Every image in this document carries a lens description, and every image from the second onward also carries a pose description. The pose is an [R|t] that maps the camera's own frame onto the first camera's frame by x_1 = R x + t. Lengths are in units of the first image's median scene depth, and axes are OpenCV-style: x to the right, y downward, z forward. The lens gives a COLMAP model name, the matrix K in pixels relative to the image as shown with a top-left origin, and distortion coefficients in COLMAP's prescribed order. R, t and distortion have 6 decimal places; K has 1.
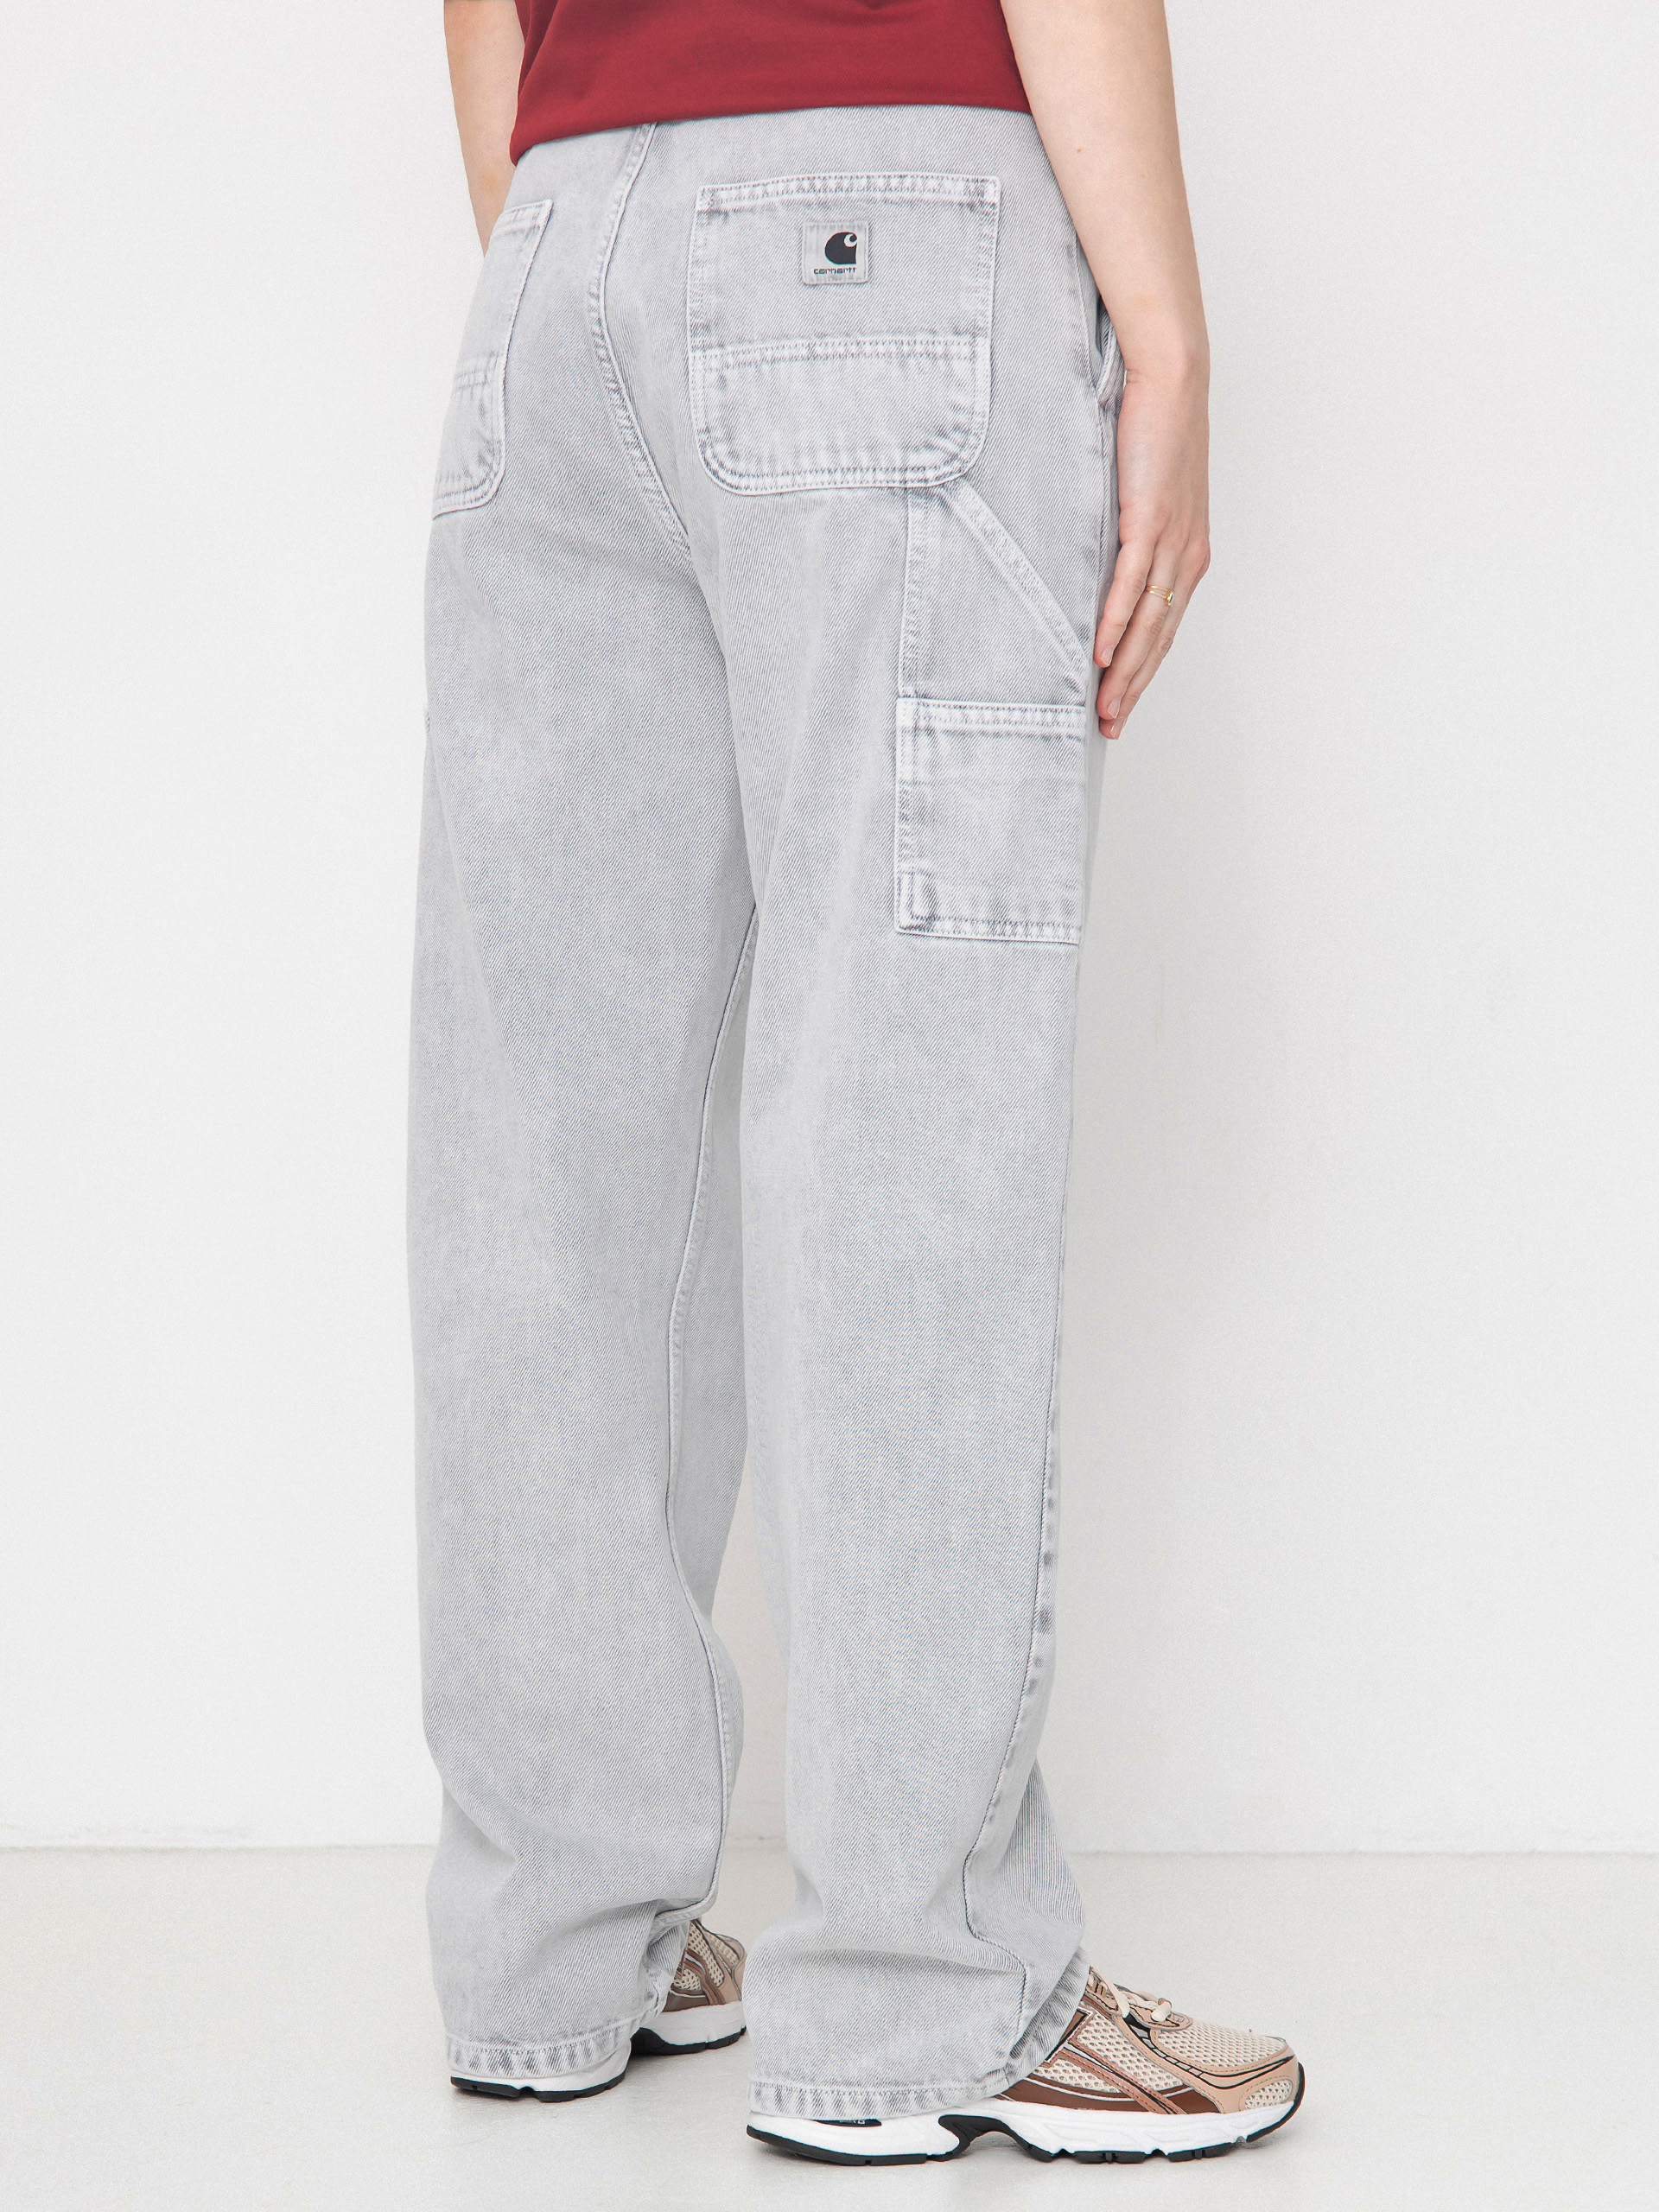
lens RADIAL K [[4136.1, 0, 823.3], [0, 4136.1, 1106.6], [0, 0, 1]] dist [-0.184371, 0.000000]
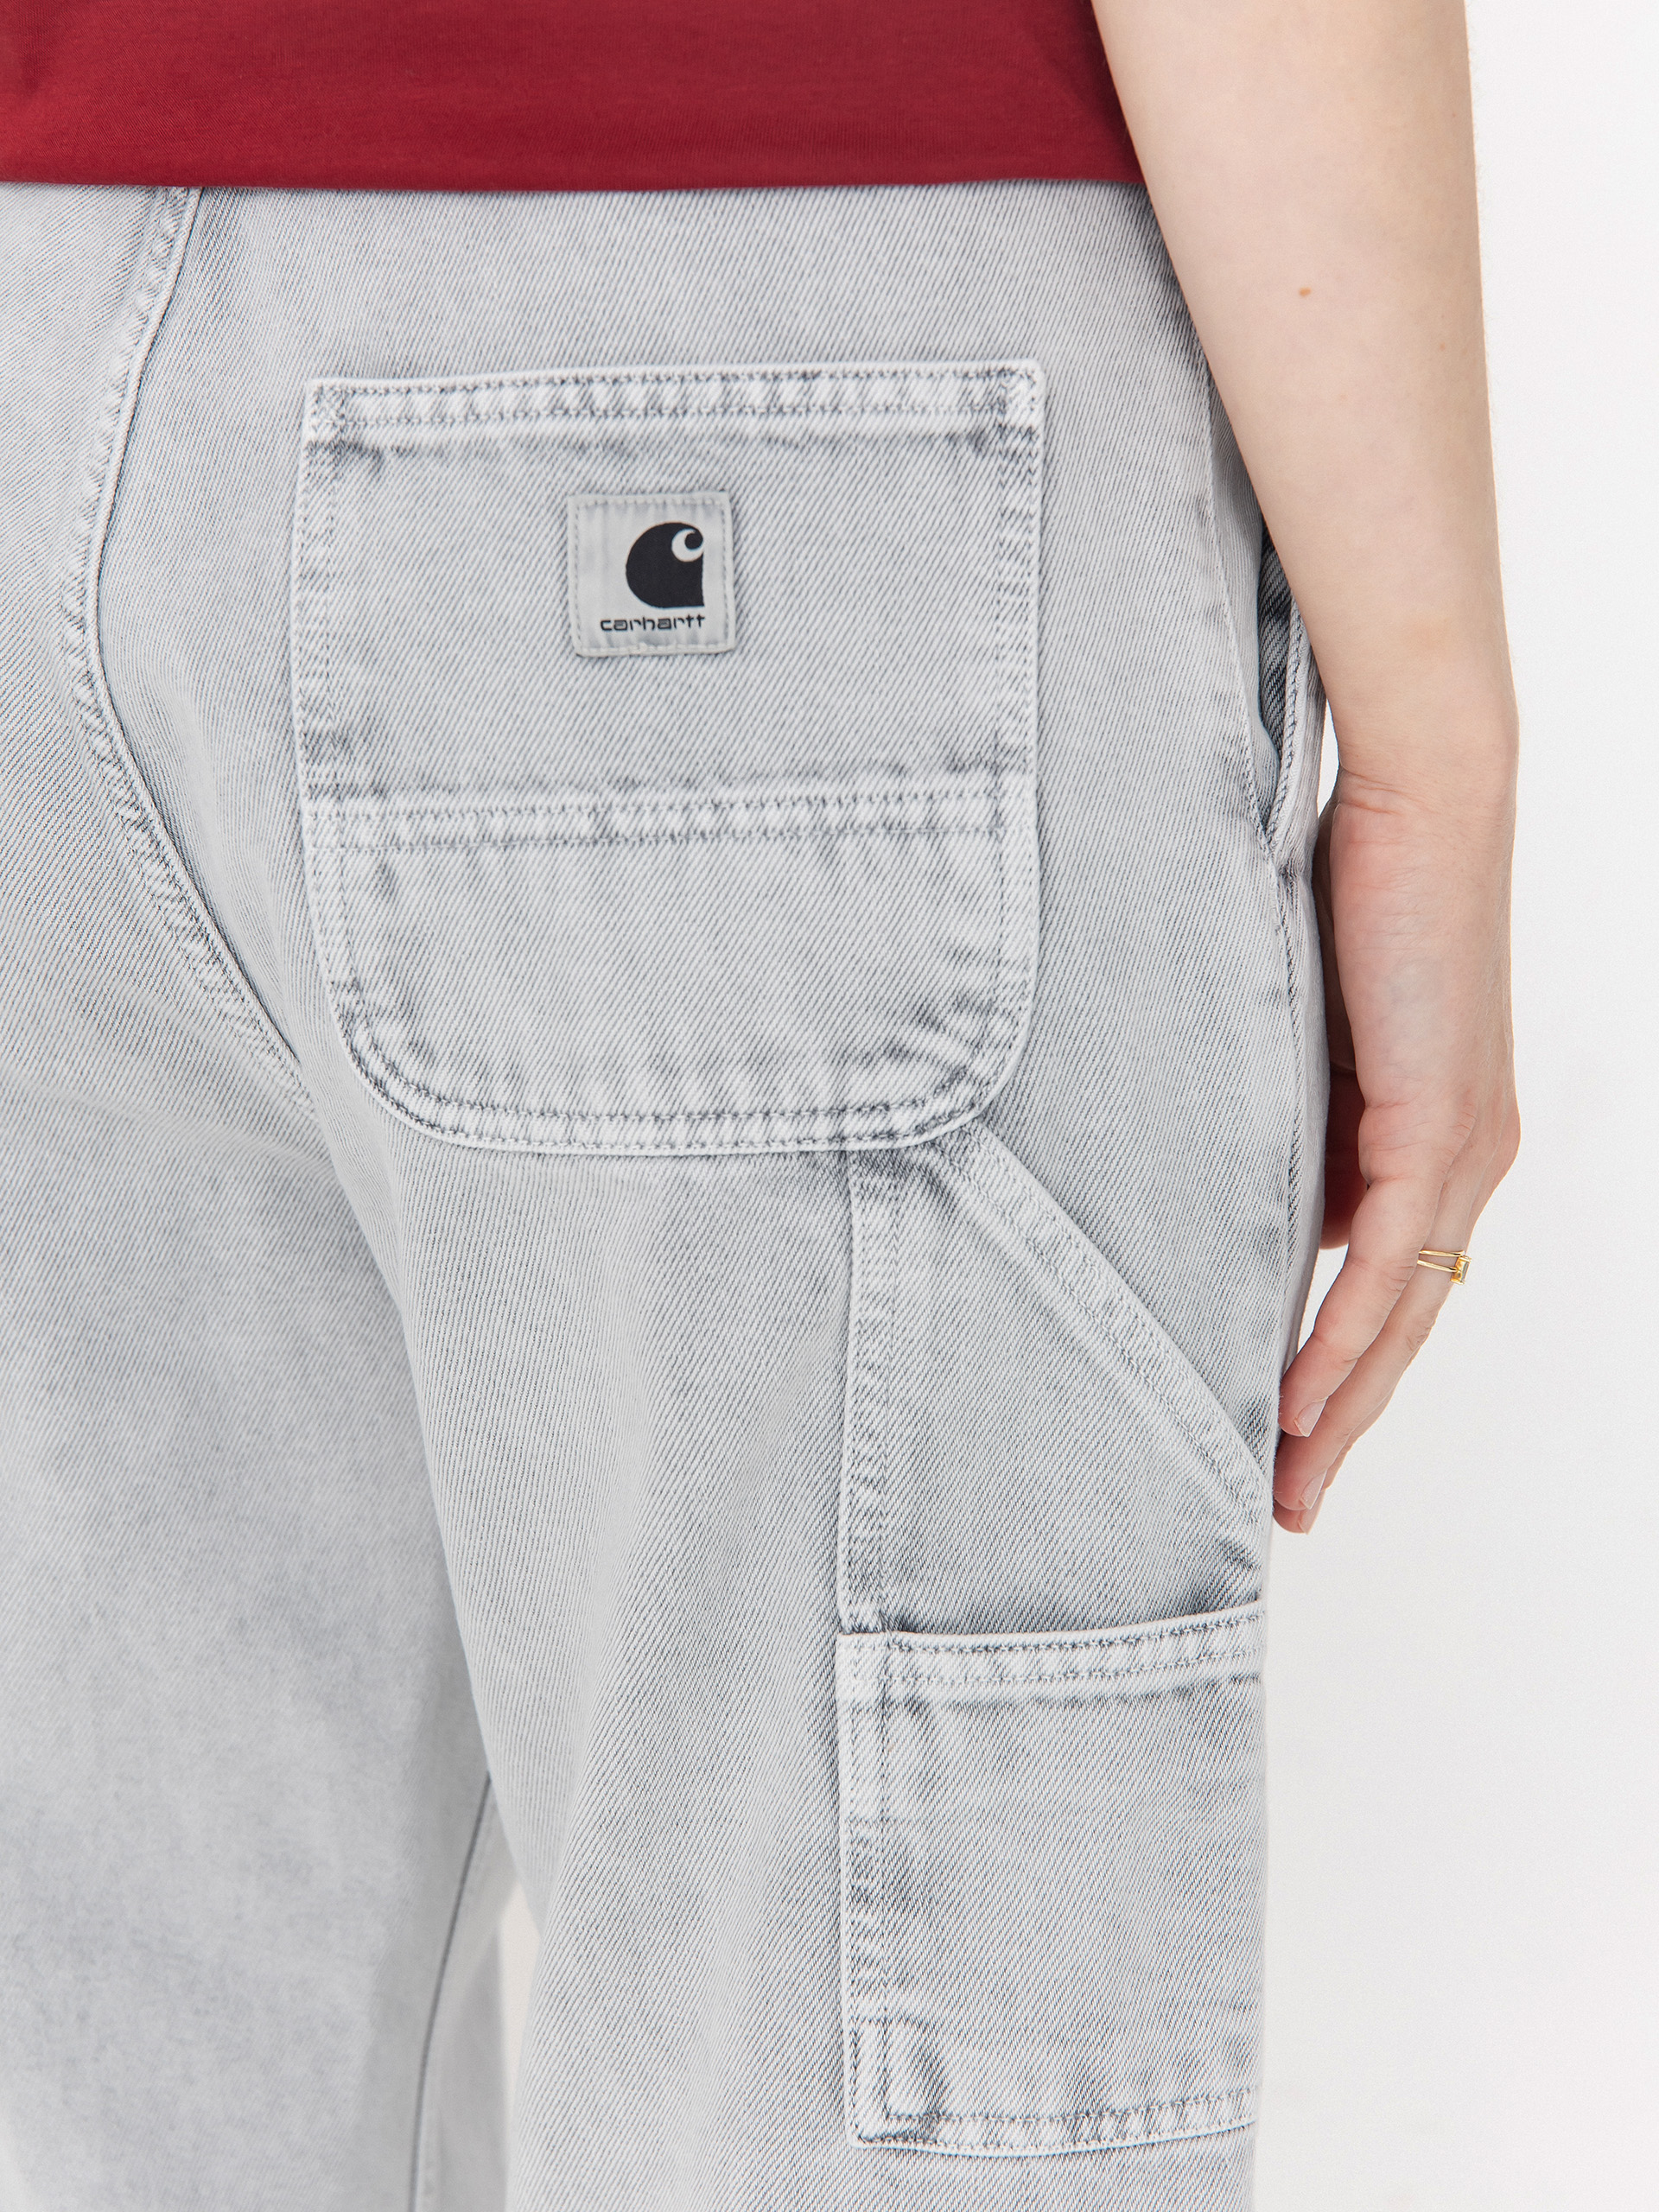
lens RADIAL K [[4422.3, 0, 974.6], [0, 4422.3, 1017.5], [0, 0, 1]] dist [-0.081417, 0.000000]
pose [[0.994651, -0.040713, 0.094928, -0.008472], [0.030534, 0.993863, 0.106319, -0.208906], [-0.098674, -0.102852, 0.989790, 0.555609]]
